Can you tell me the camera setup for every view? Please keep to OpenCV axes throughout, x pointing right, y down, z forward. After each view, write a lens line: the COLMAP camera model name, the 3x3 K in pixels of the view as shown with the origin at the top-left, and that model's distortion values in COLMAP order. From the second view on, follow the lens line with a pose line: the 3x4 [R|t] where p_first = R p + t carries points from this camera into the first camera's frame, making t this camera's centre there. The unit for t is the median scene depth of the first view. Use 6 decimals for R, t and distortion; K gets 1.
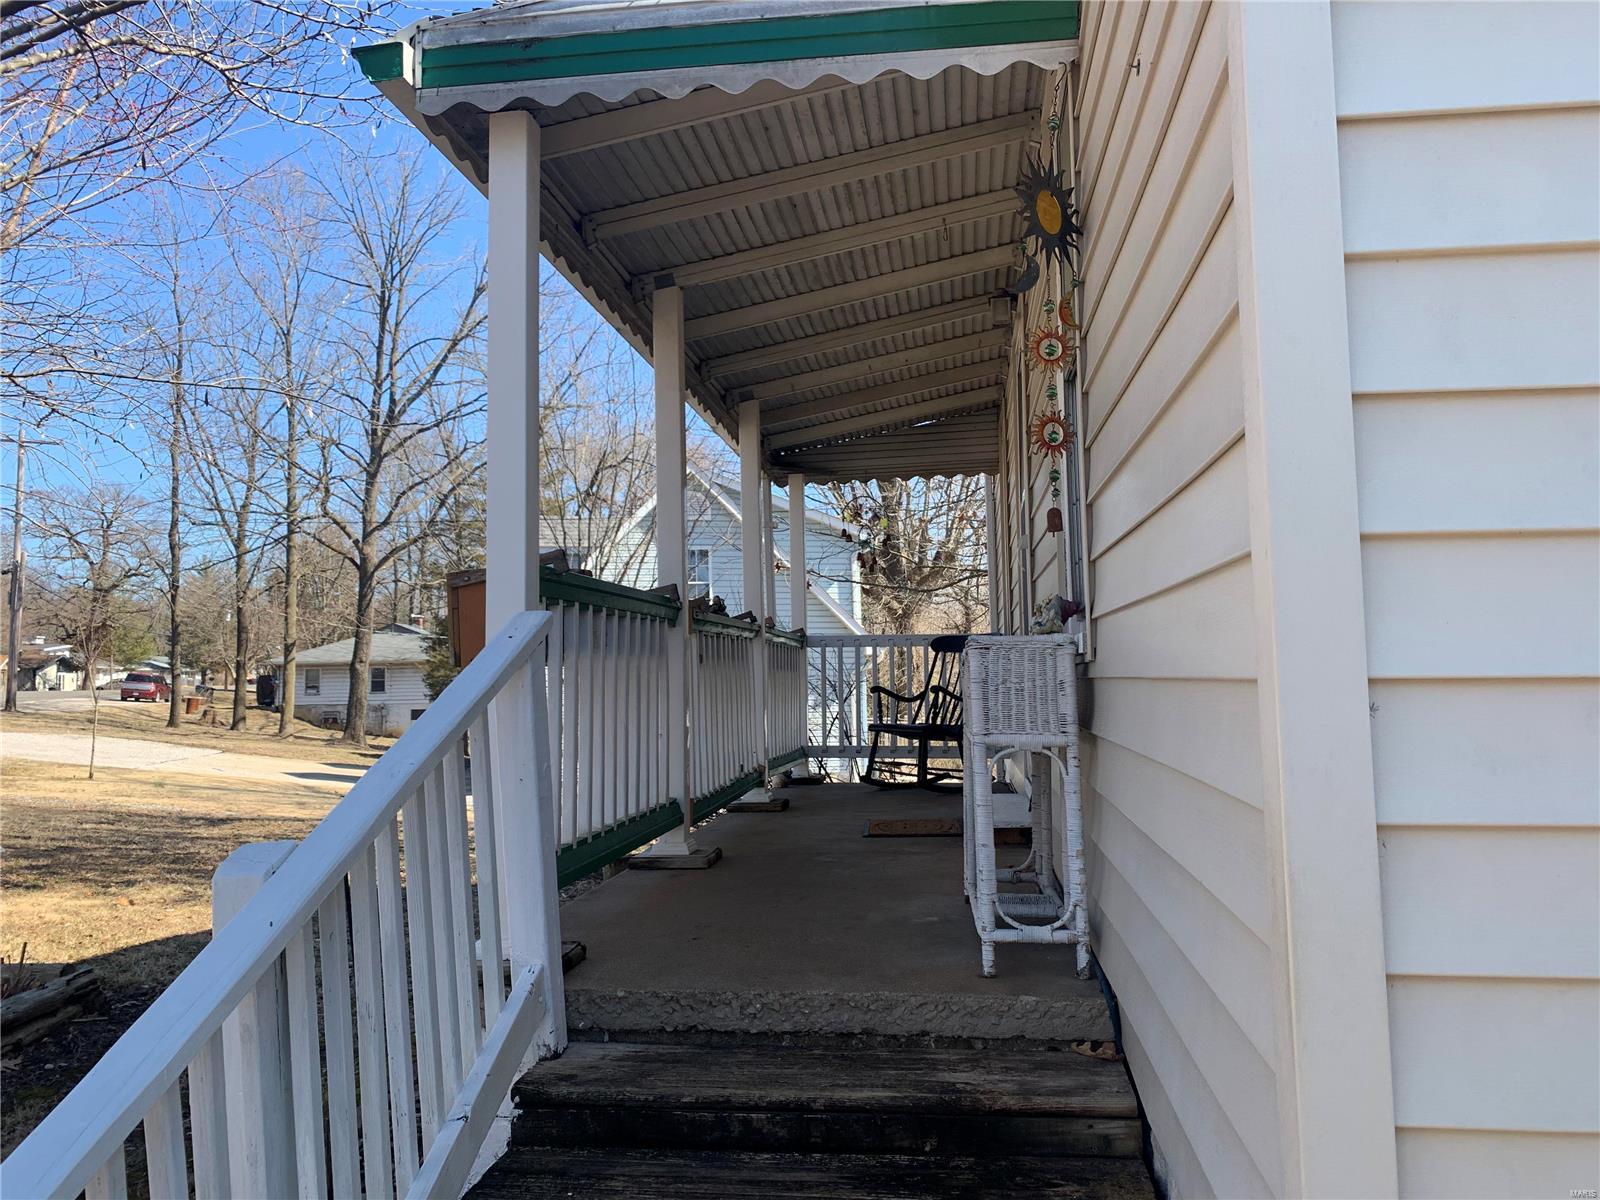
lens RADIAL K [[1225.1, 0, 805.2], [0, 1225.1, 590.7], [0, 0, 1]] dist [0.004626, 0.012050]
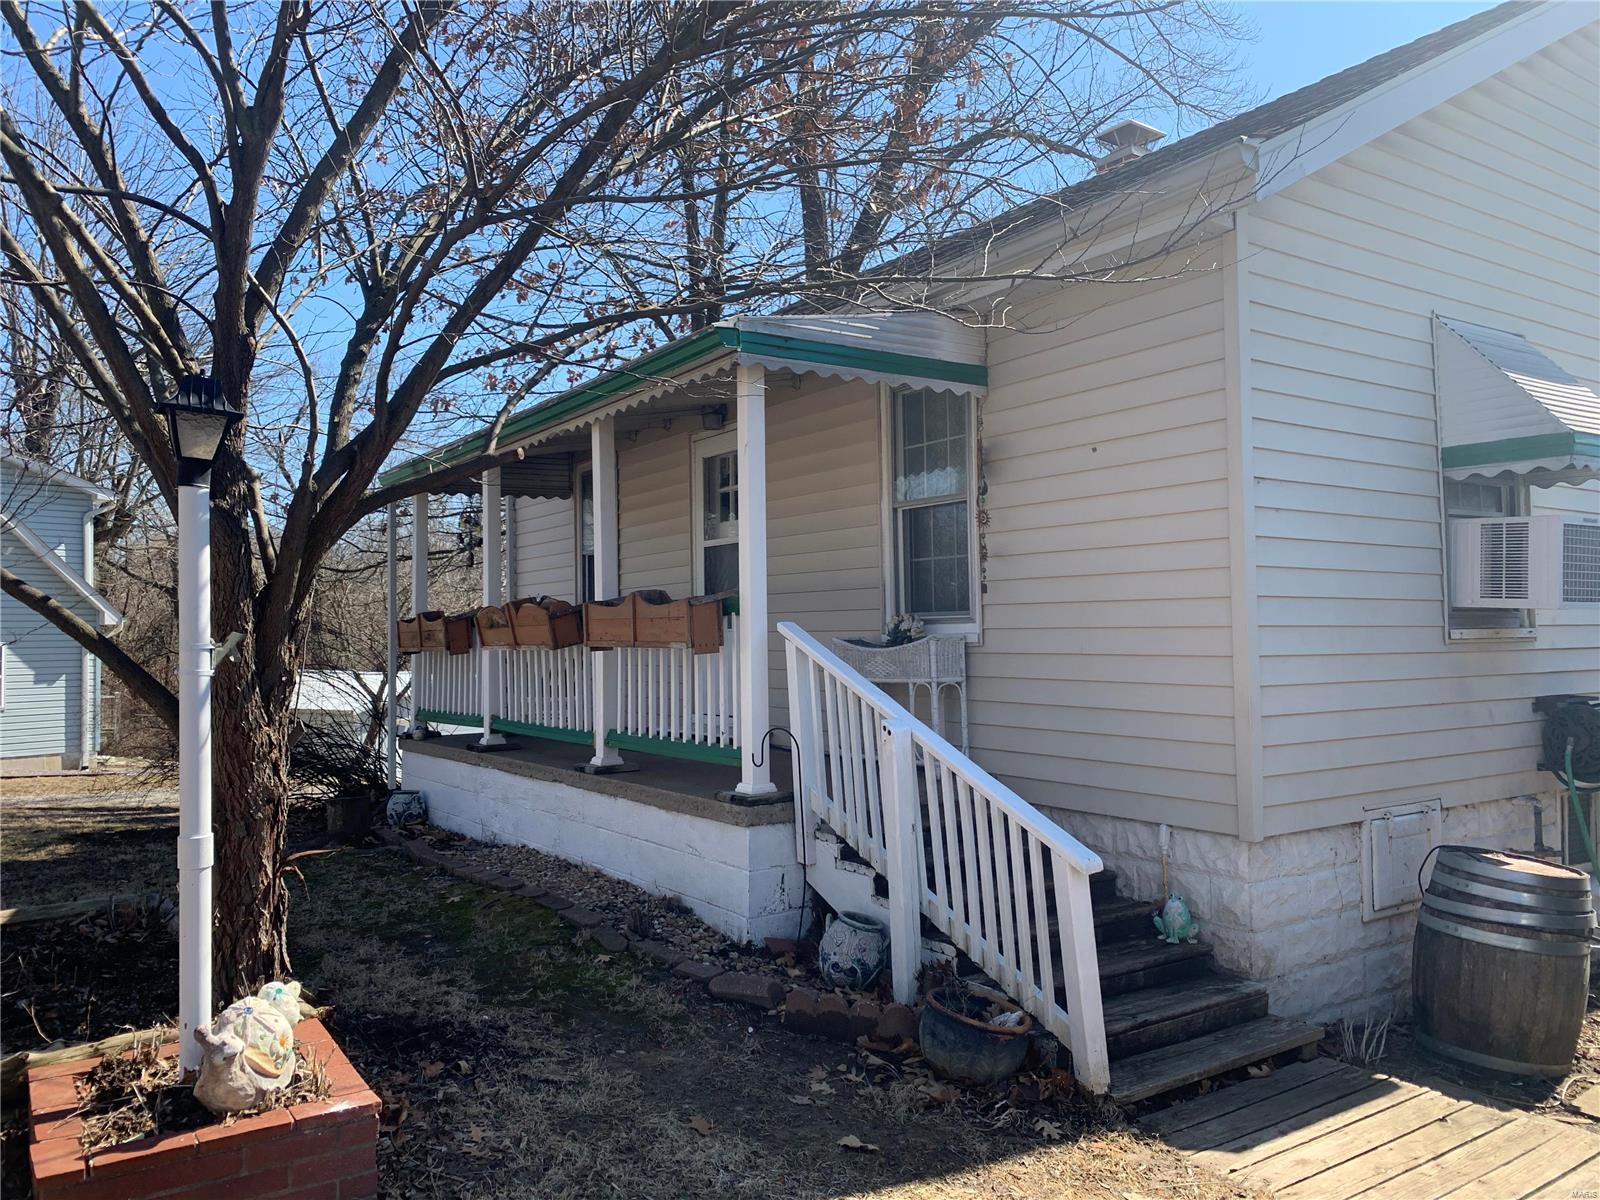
lens RADIAL K [[1225.1, 0, 805.2], [0, 1225.1, 590.7], [0, 0, 1]] dist [0.004626, 0.012050]
pose [[0.746937, 0.025389, 0.664409, -1.580917], [-0.047151, 0.998778, 0.014841, -0.068666], [-0.663220, -0.042413, 0.747221, -0.555251]]
